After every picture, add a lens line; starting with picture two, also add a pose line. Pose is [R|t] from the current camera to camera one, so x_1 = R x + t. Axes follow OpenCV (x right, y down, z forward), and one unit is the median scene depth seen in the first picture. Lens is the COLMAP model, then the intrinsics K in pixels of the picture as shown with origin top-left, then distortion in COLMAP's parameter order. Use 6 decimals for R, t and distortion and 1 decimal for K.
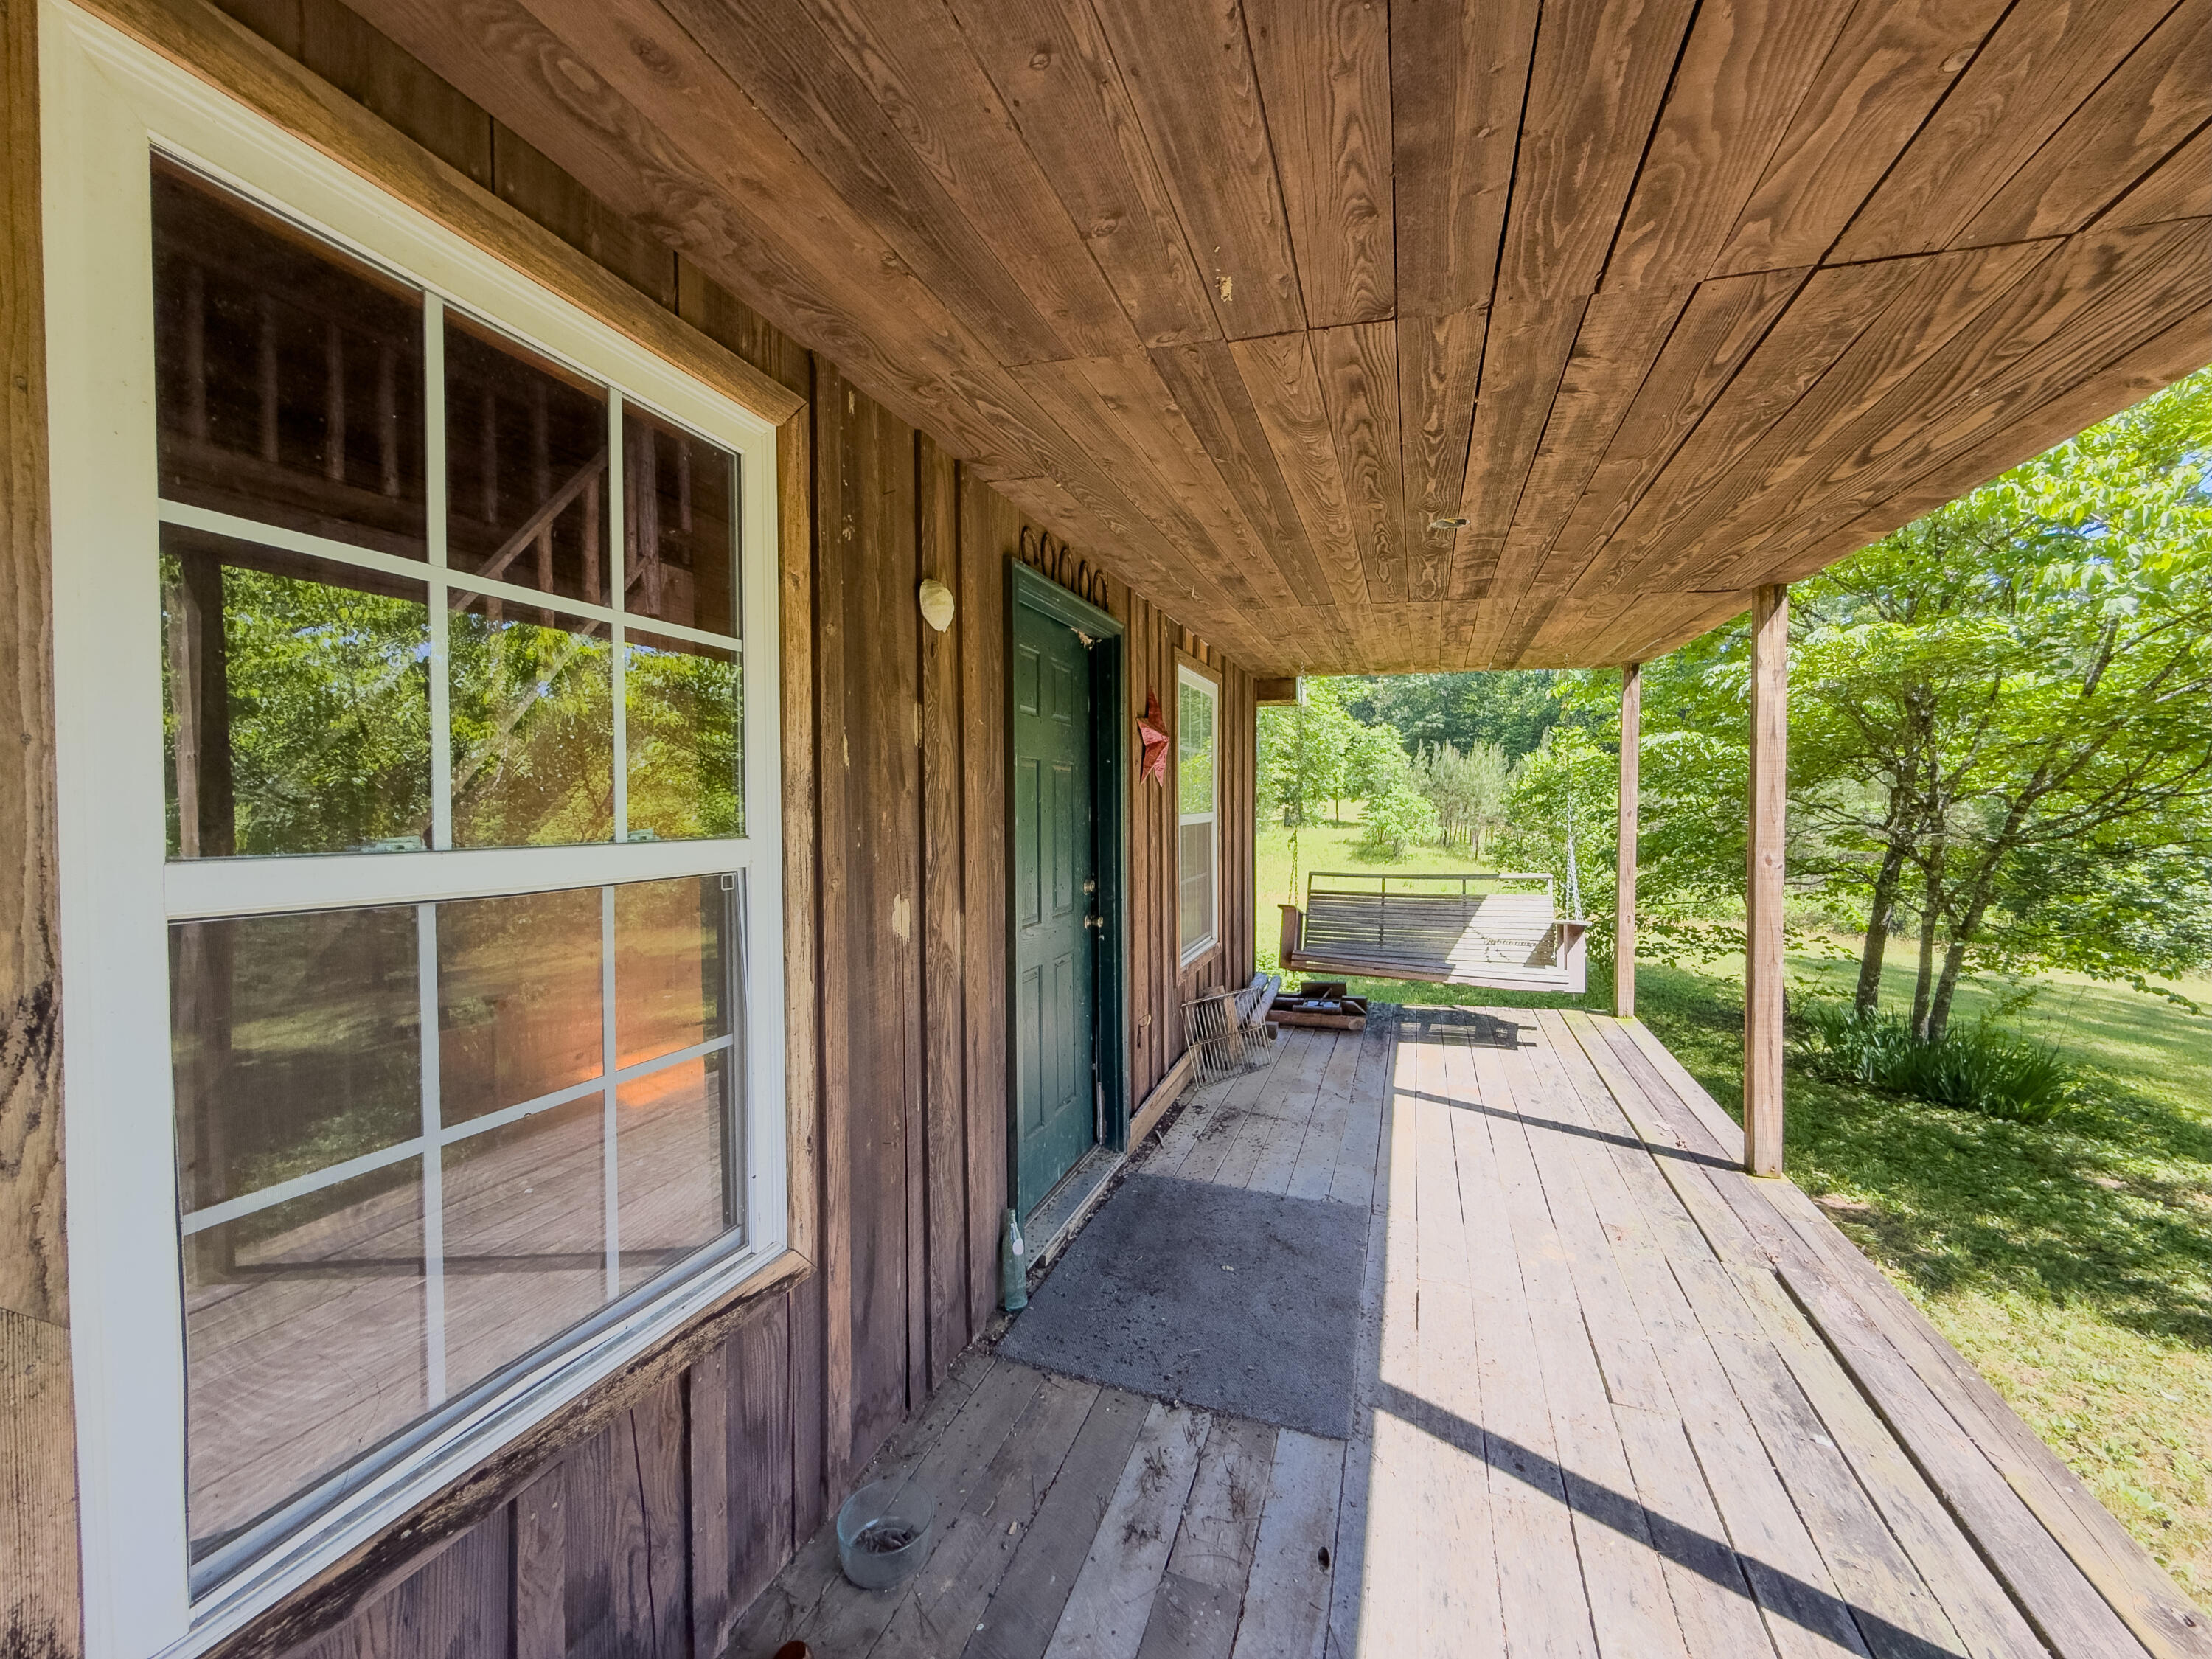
lens RADIAL K [[884.2, 0, 1100.1], [0, 884.2, 828.5], [0, 0, 1]] dist [0.000406, 0.000176]
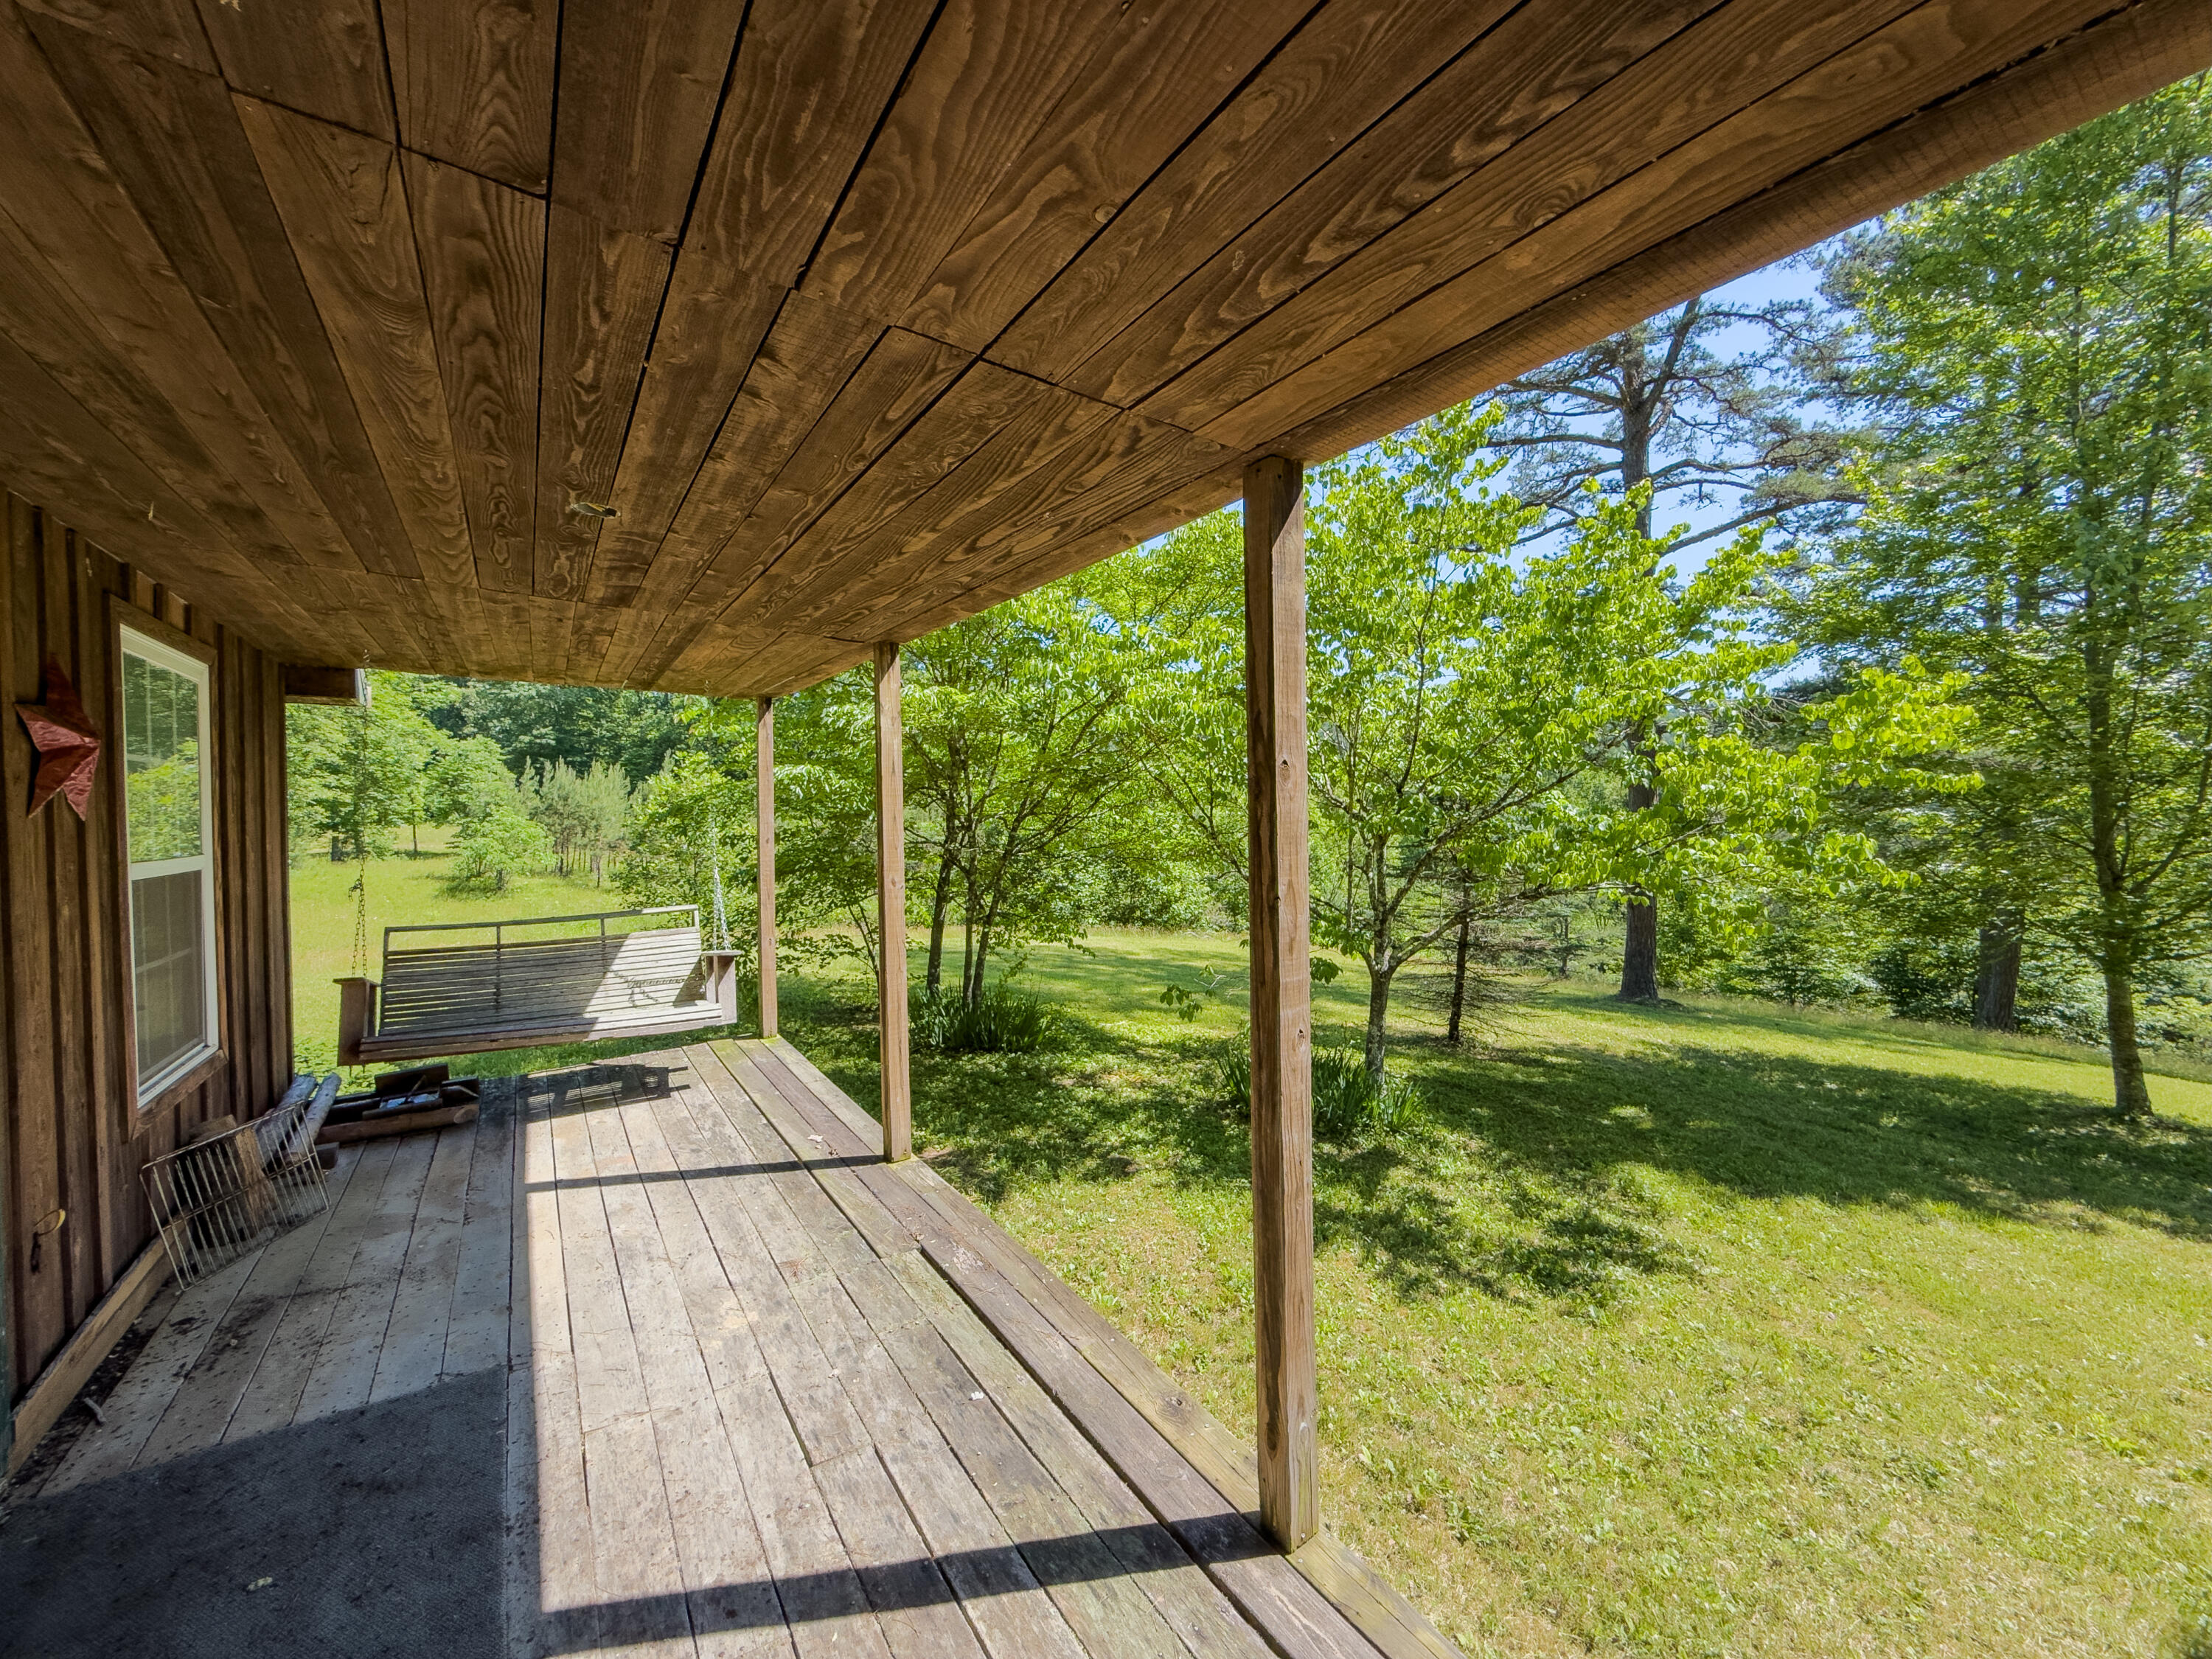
lens RADIAL K [[884.2, 0, 1100.1], [0, 884.2, 828.5], [0, 0, 1]] dist [0.000406, 0.000176]
pose [[0.603998, -0.015235, 0.796840, 0.007106], [0.035253, 0.999349, -0.007615, -0.013134], [-0.796205, 0.032690, 0.604143, 0.081875]]
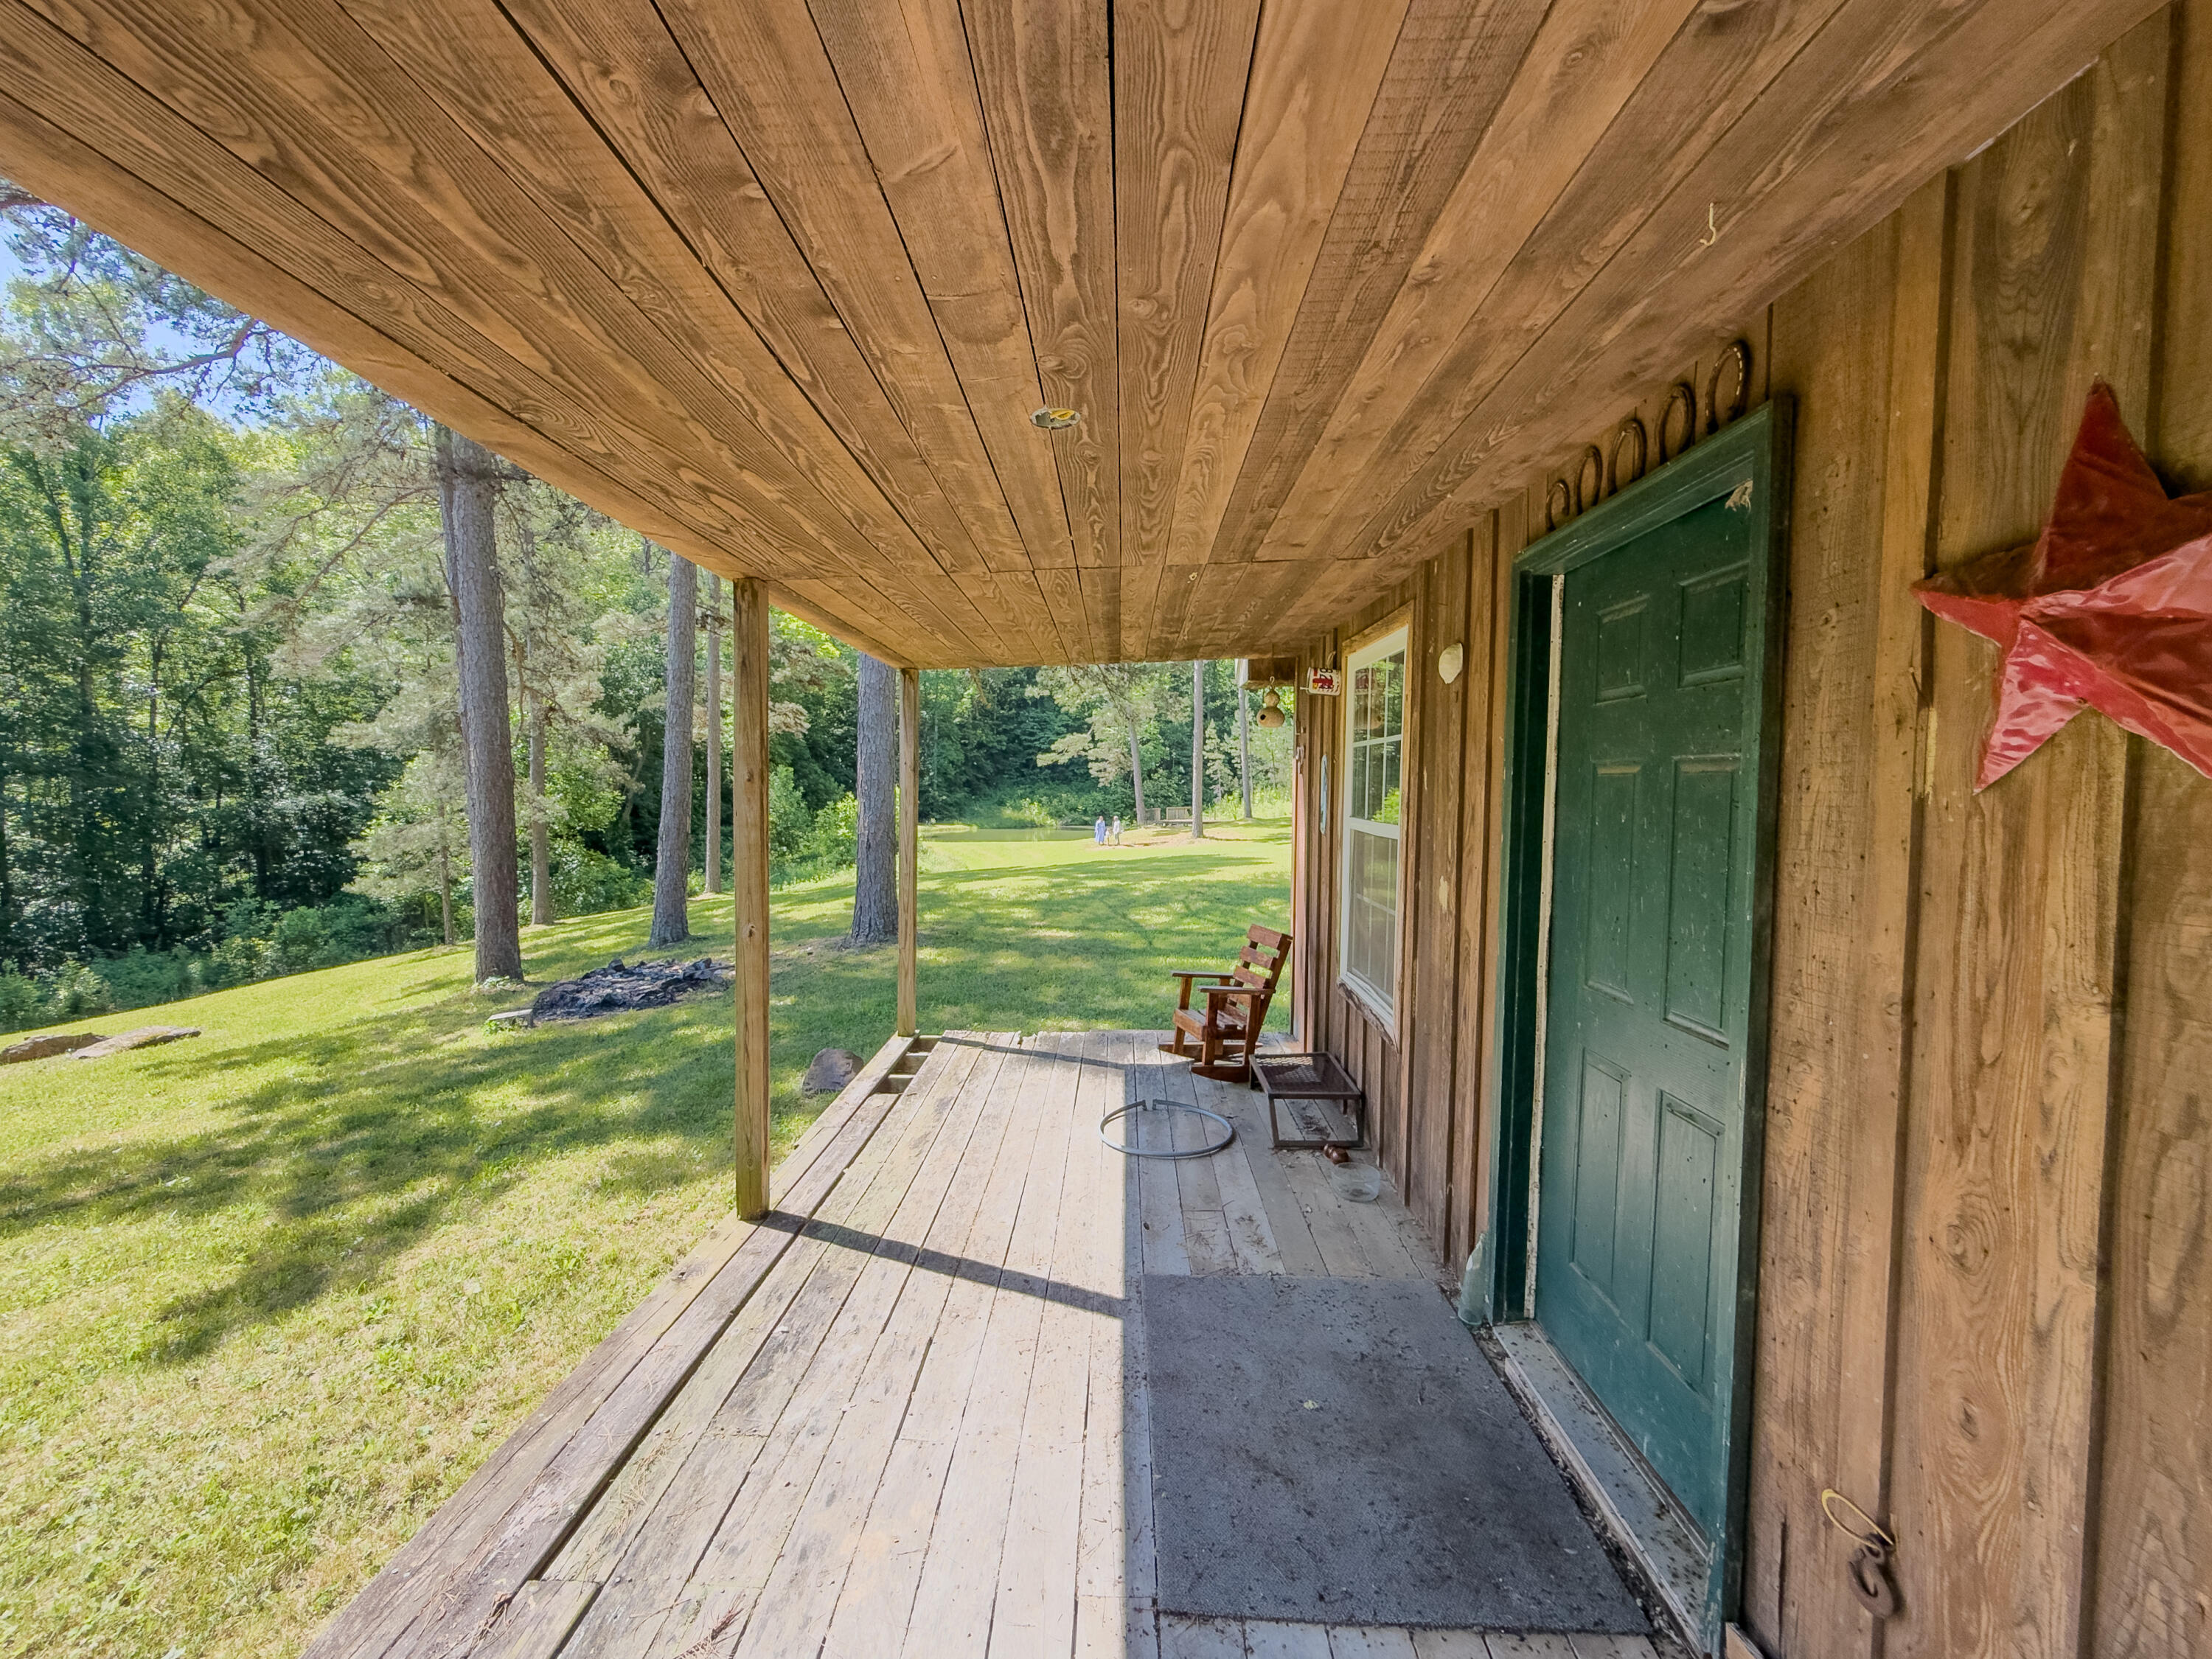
lens RADIAL K [[887.6, 0, 1097.5], [0, 887.6, 827.9], [0, 0, 1]] dist [-0.000537, -0.000048]
pose [[-0.950883, 0.005487, -0.309503, 0.397148], [-0.017879, 0.997200, 0.072609, -0.052166], [0.309035, 0.074576, -0.948122, 1.153548]]
